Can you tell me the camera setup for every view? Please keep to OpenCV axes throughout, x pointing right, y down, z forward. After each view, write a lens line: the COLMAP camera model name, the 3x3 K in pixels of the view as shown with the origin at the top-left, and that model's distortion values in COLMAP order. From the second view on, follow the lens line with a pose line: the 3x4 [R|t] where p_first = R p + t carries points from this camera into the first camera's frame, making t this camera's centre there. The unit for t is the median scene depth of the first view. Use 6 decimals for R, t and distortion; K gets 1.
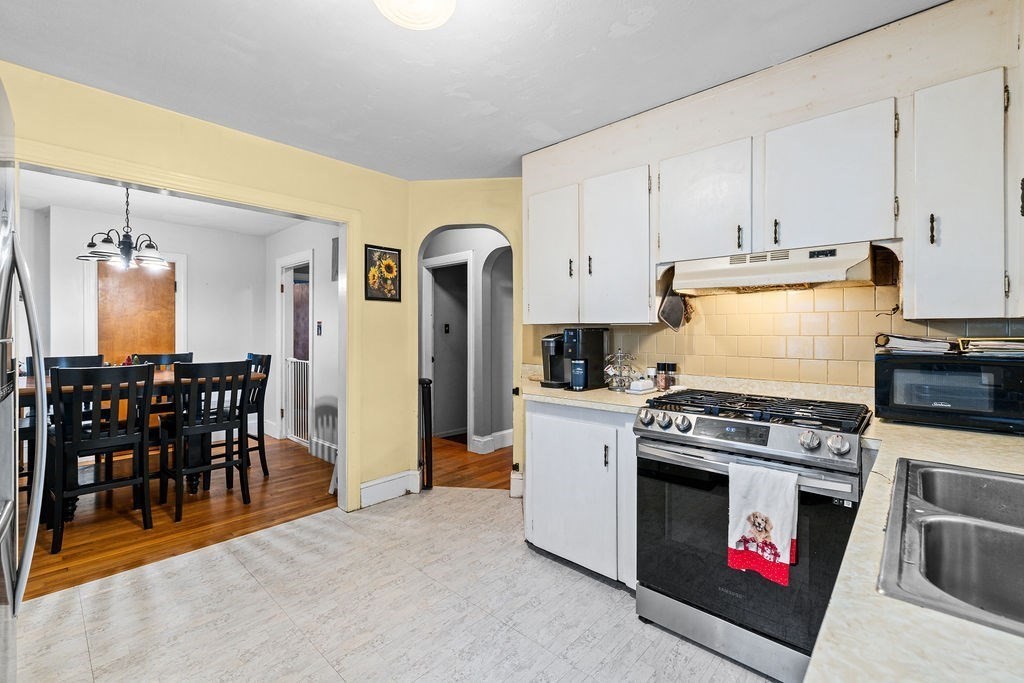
lens RADIAL K [[440.9, 0, 511.6], [0, 440.9, 332.8], [0, 0, 1]] dist [-0.000840, 0.000086]
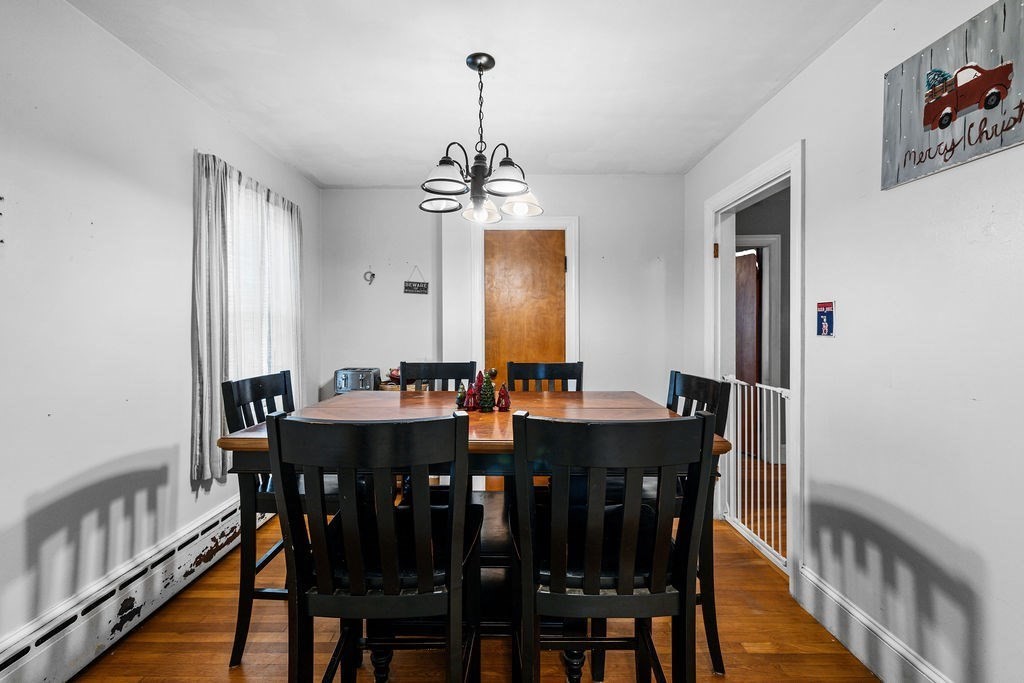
lens RADIAL K [[440.9, 0, 510.3], [0, 440.9, 331.0], [0, 0, 1]] dist [-0.000840, 0.000086]
pose [[0.680688, 0.000085, -0.732573, -0.324353], [0.003227, 0.999990, 0.003114, -0.000603], [0.732566, -0.004484, 0.680681, 0.480628]]
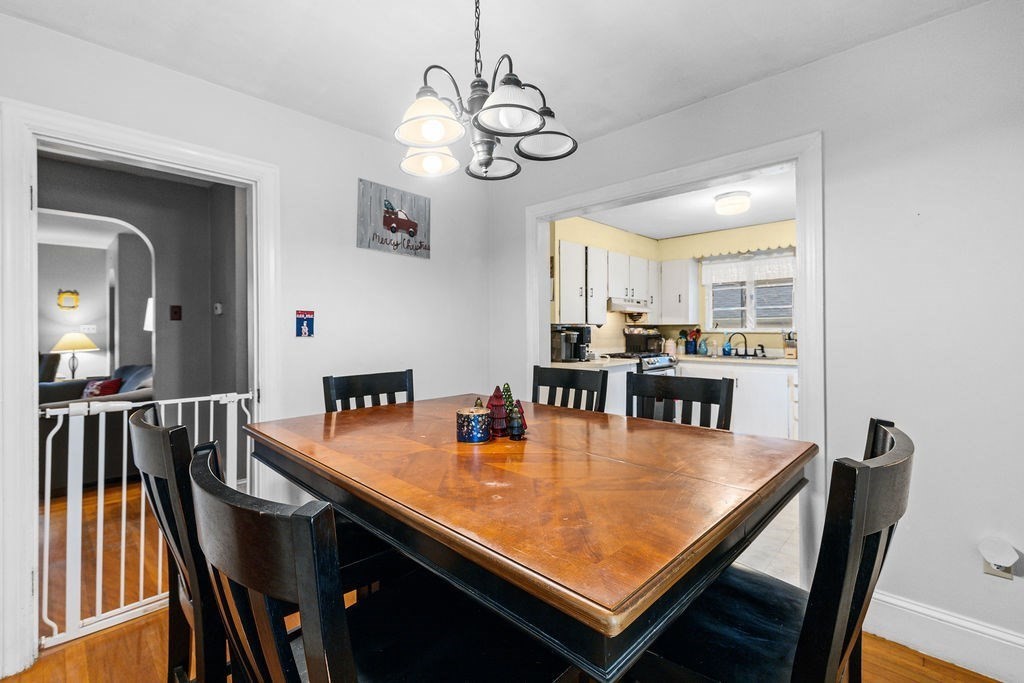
lens RADIAL K [[440.9, 0, 507.3], [0, 440.9, 325.5], [0, 0, 1]] dist [-0.000840, 0.000086]
pose [[0.032310, 0.005797, 0.999461, -0.938938], [0.004113, 0.999974, -0.005933, -0.003370], [-0.999469, 0.004303, 0.032285, 0.718354]]
